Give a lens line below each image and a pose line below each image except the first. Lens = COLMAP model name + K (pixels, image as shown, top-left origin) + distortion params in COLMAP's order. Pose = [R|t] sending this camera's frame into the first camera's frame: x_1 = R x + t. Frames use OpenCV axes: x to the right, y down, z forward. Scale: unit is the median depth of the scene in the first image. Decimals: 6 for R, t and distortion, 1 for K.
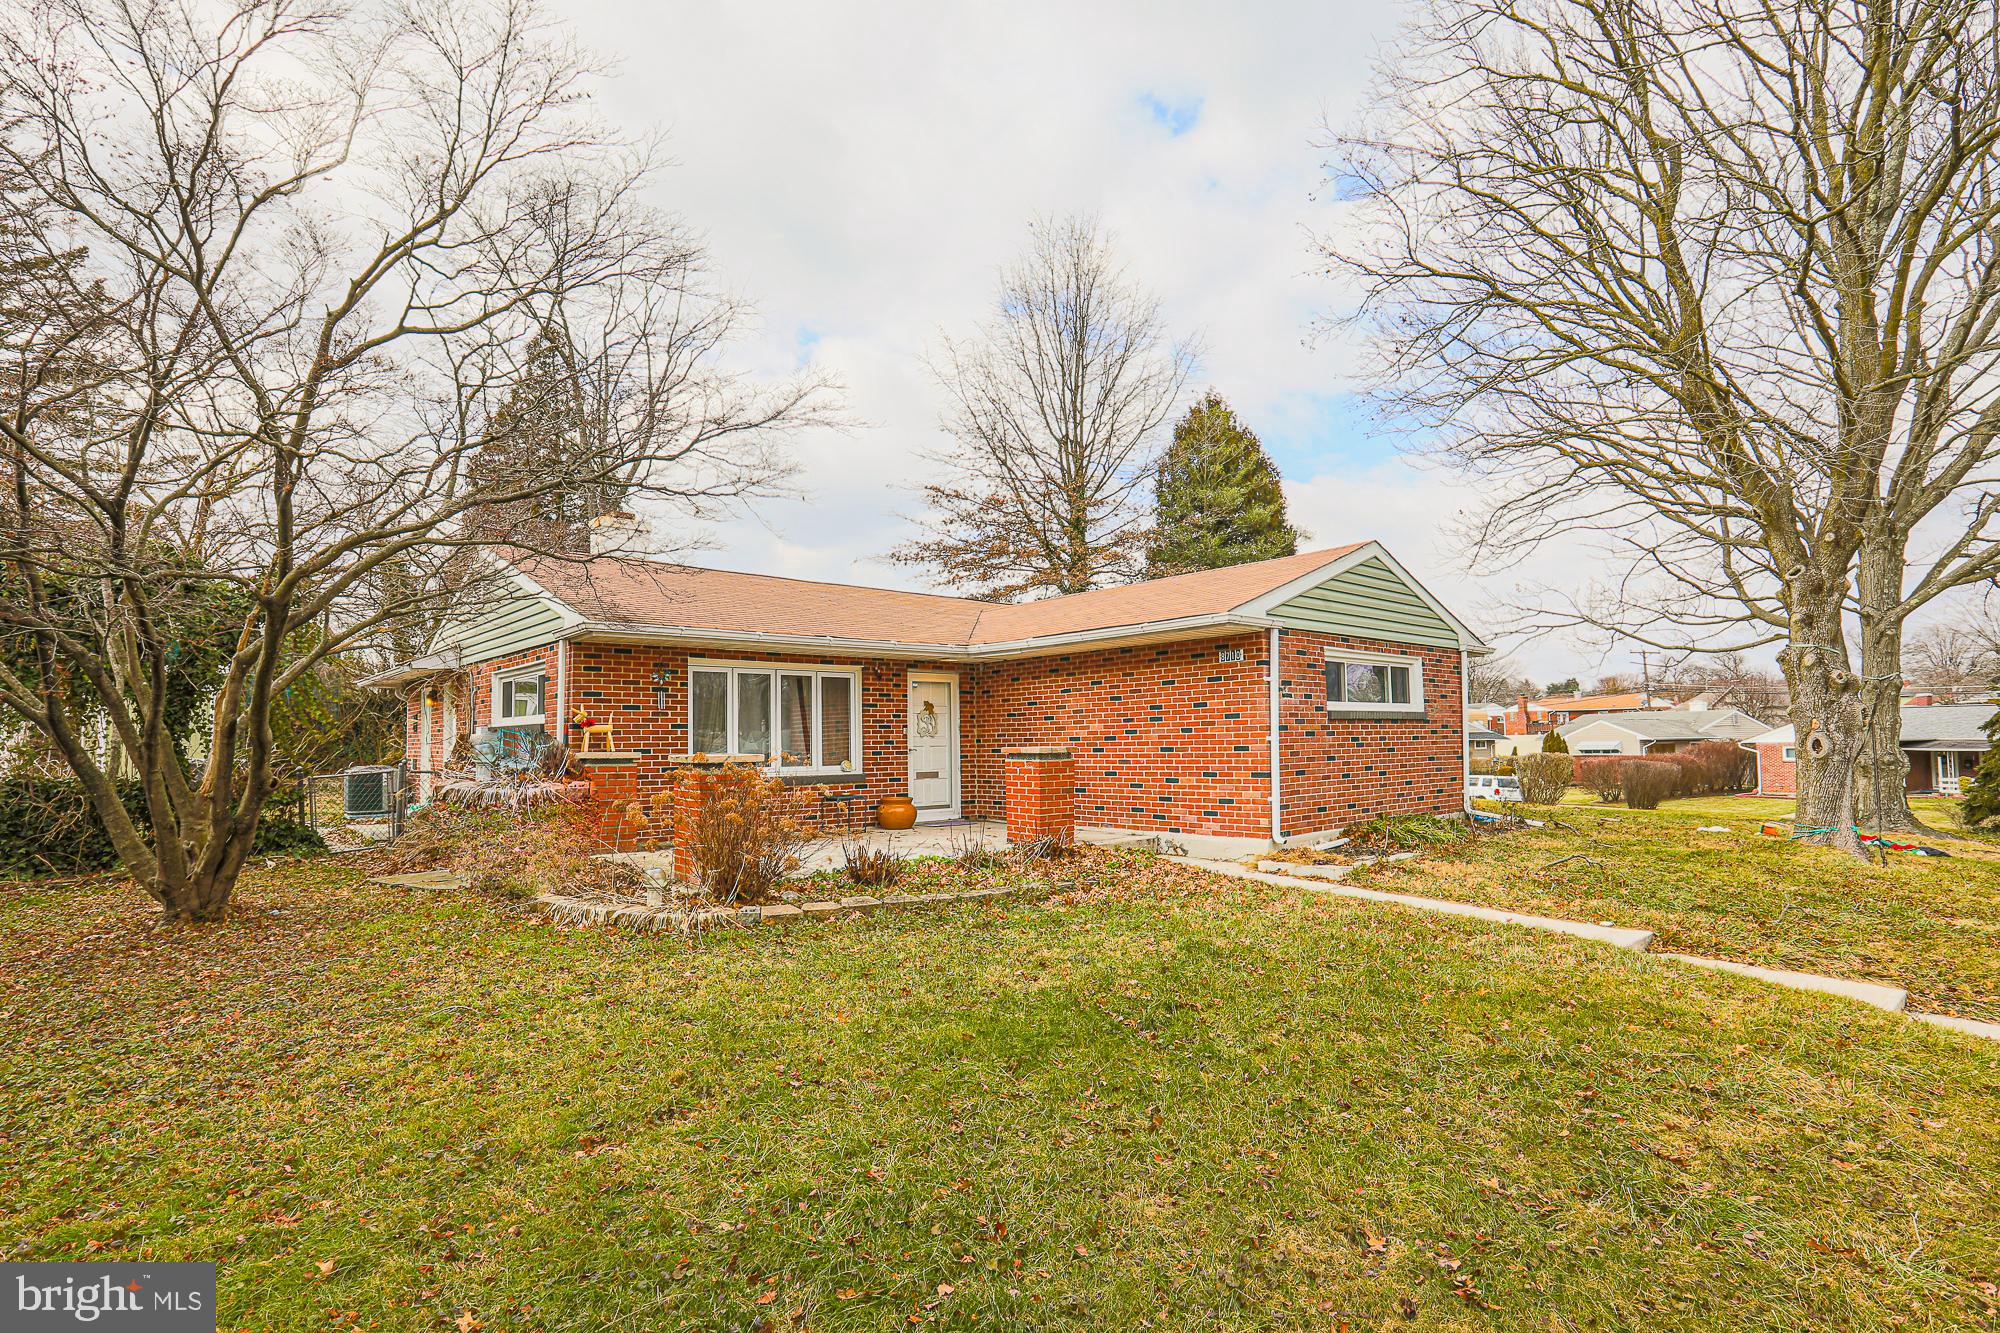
lens RADIAL K [[979.7, 0, 897.8], [0, 979.7, 699.4], [0, 0, 1]] dist [-0.055835, 0.023362]
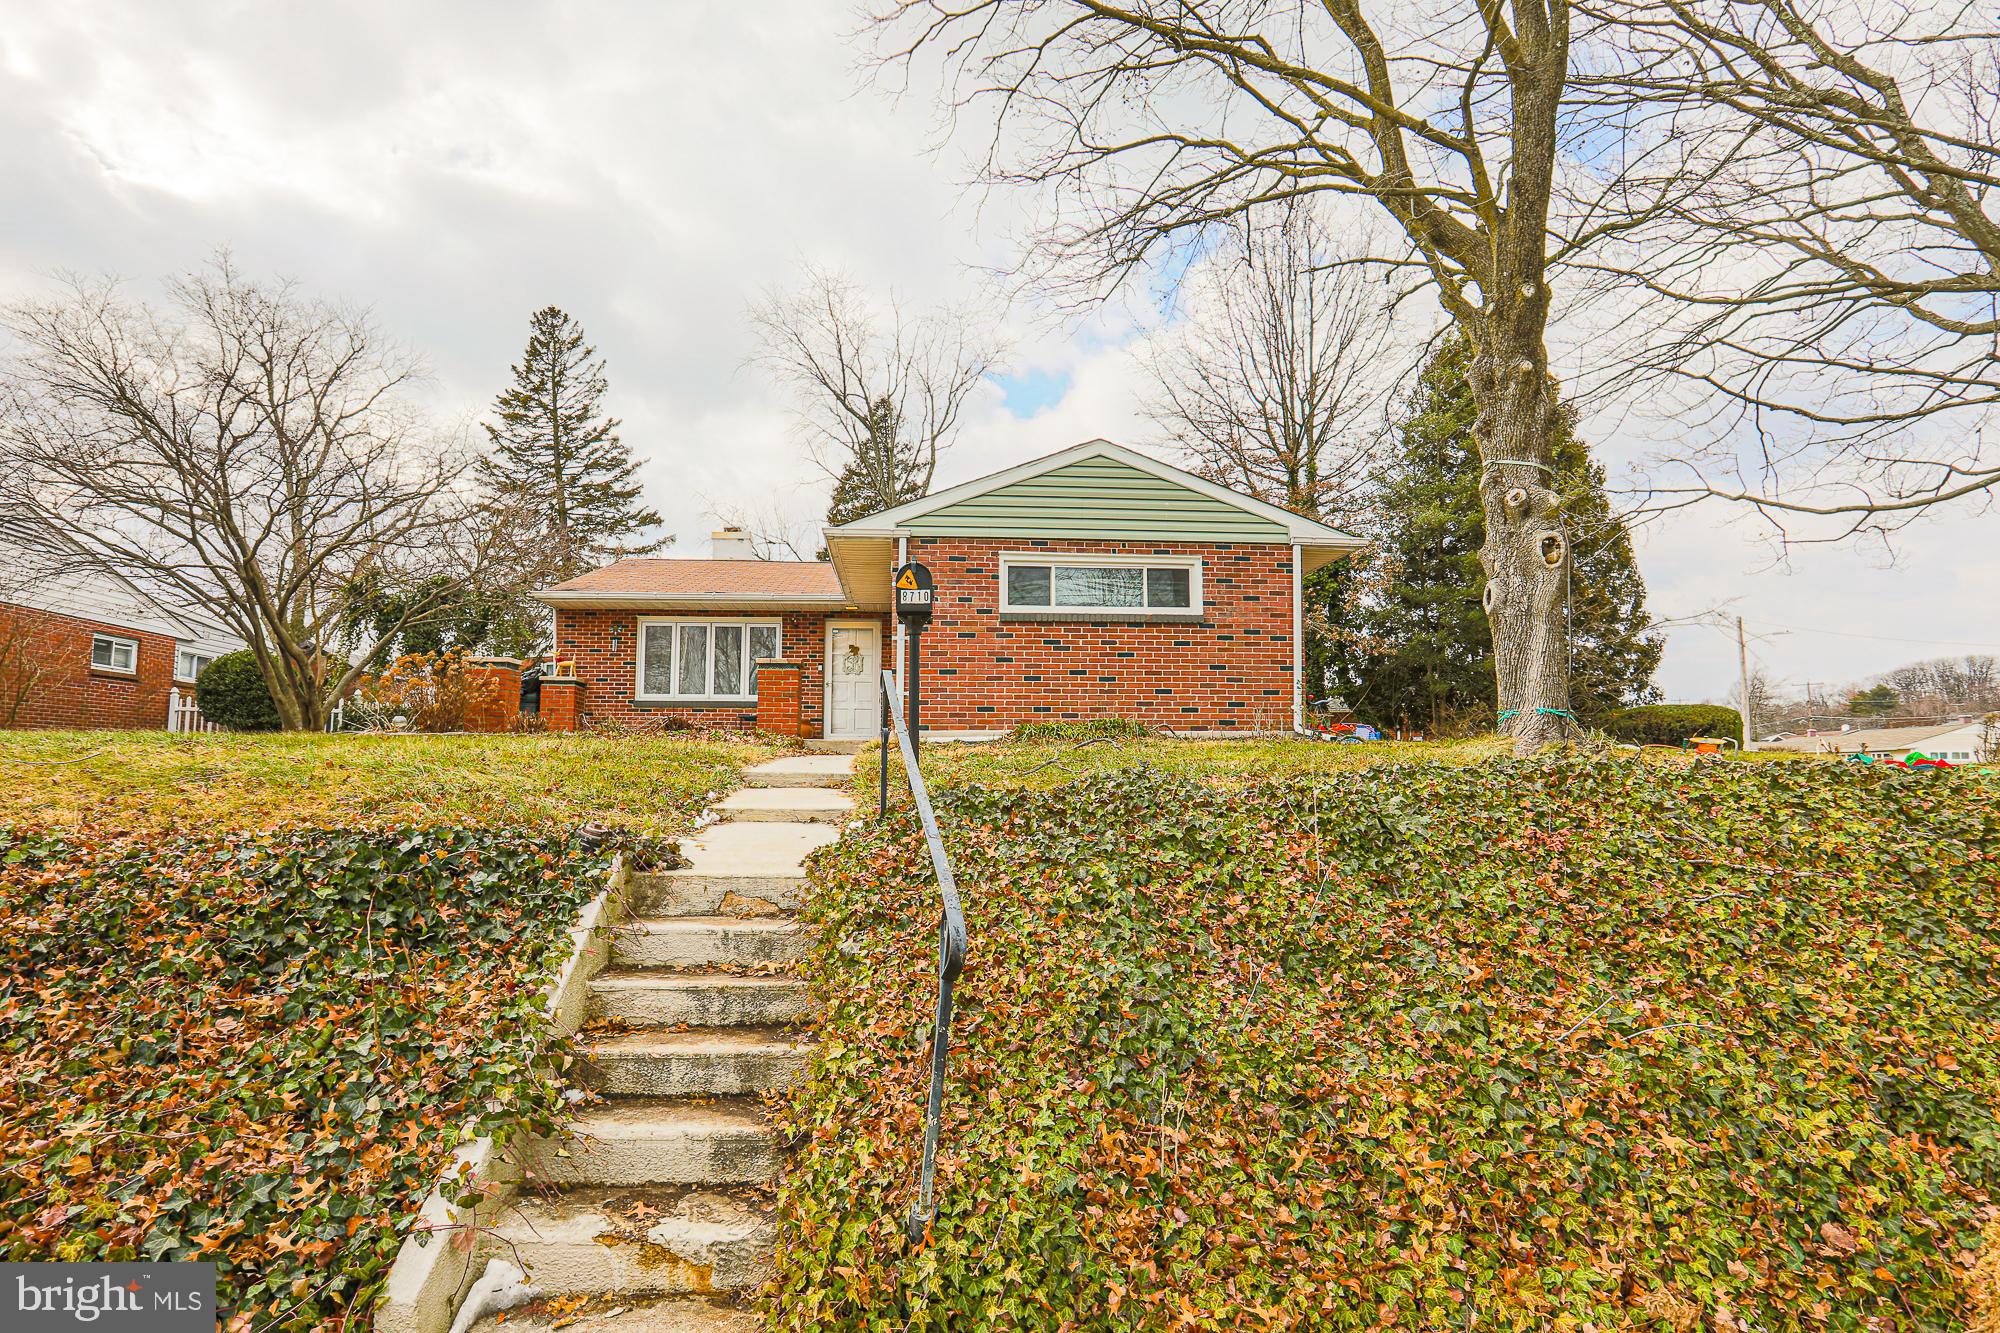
lens RADIAL K [[915.9, 0, 927.3], [0, 915.9, 692.5], [0, 0, 1]] dist [-0.053121, 0.017728]
pose [[0.804850, -0.032080, -0.592611, 0.837711], [0.006764, 0.998969, -0.044891, 0.121429], [0.593440, 0.032122, 0.804237, 0.162427]]
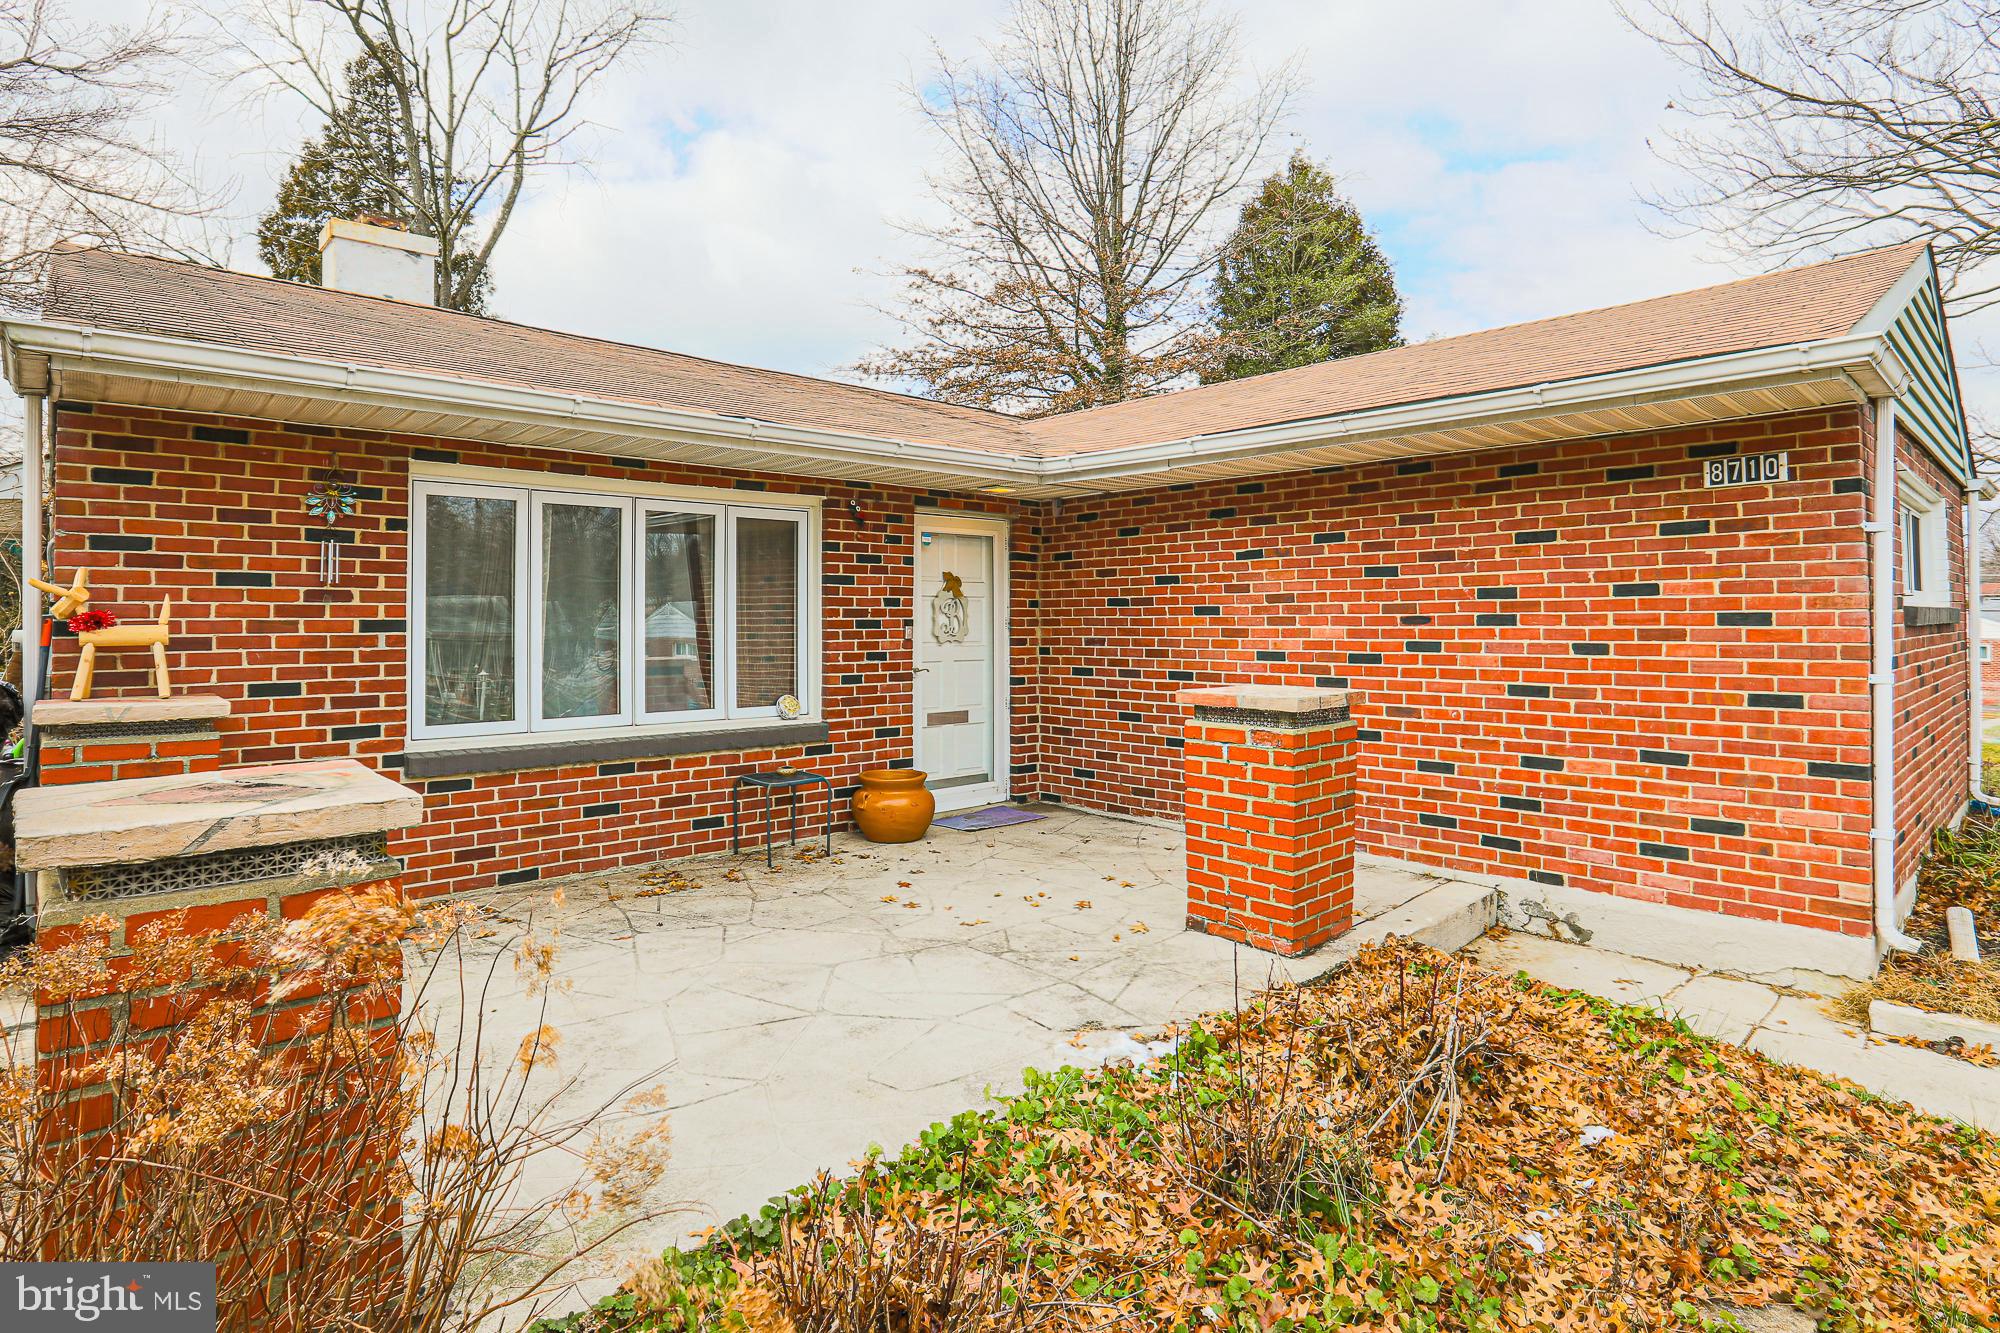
lens RADIAL K [[1037.5, 0, 889.5], [0, 1037.5, 599.2], [0, 0, 1]] dist [-0.036796, 0.002263]
pose [[0.999089, 0.011784, 0.041013, -0.024970], [-0.012897, 0.999553, 0.026980, 0.001582], [-0.040677, -0.027484, 0.998794, 0.503744]]
